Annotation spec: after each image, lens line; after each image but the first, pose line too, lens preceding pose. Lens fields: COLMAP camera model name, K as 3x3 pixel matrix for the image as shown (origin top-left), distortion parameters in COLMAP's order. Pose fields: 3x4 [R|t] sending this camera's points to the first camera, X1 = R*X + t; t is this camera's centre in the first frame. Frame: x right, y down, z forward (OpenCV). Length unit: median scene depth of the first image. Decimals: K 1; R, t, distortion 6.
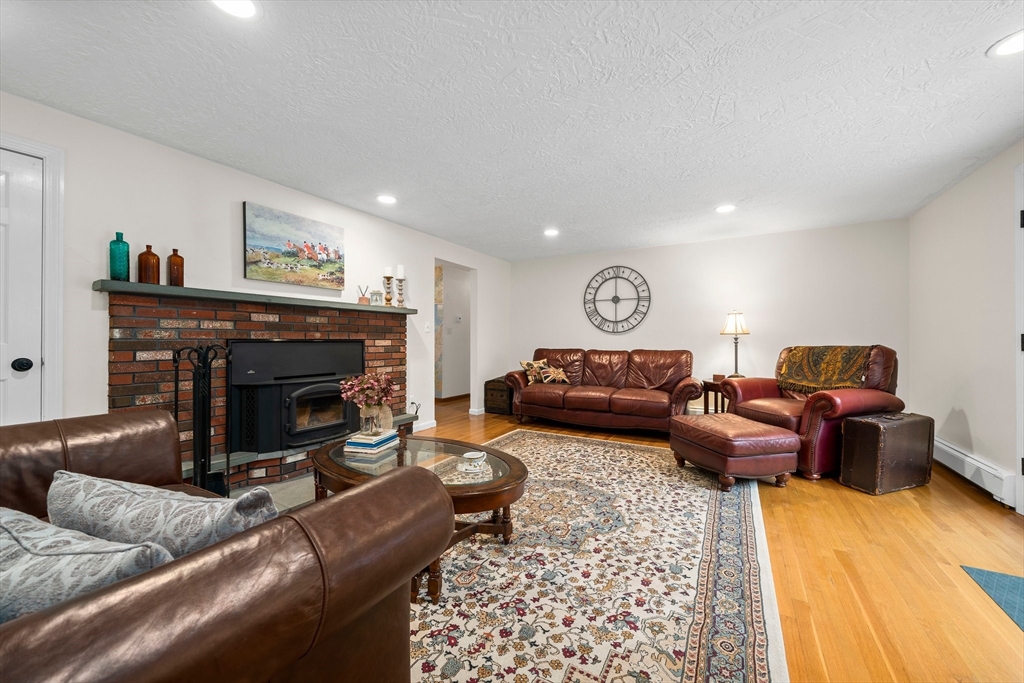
lens RADIAL K [[384.3, 0, 513.1], [0, 384.3, 340.8], [0, 0, 1]] dist [-0.008620, 0.000576]
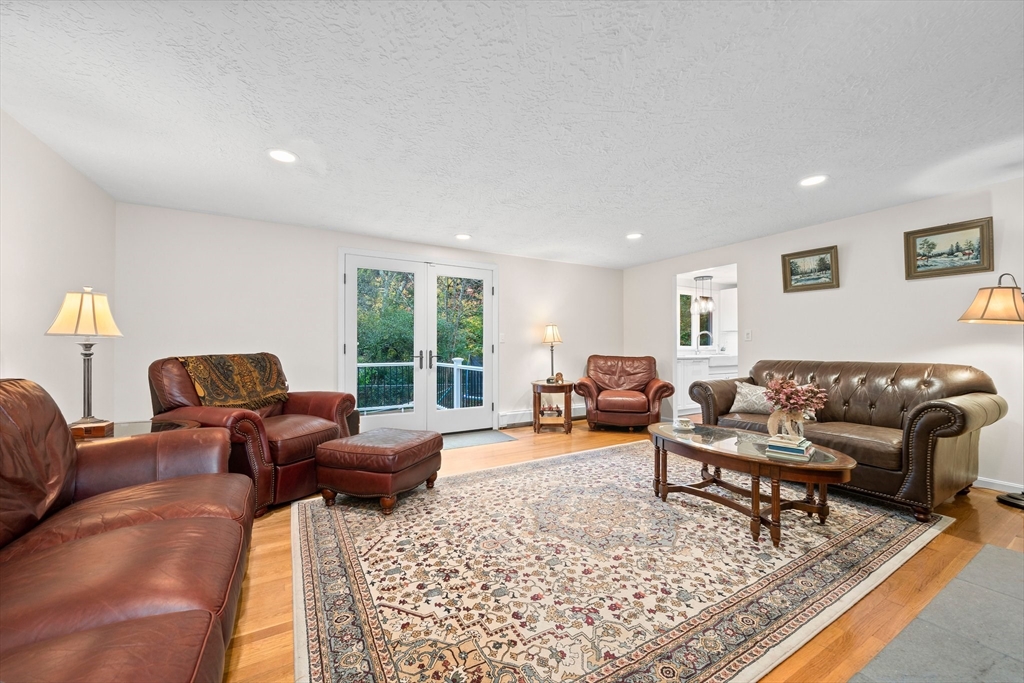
lens RADIAL K [[384.3, 0, 513.1], [0, 384.3, 343.0], [0, 0, 1]] dist [-0.008620, 0.000576]
pose [[-0.866273, 0.004449, 0.499550, -0.182624], [0.001757, 0.999981, -0.005859, -0.009196], [-0.499567, -0.004198, -0.866265, 1.729414]]
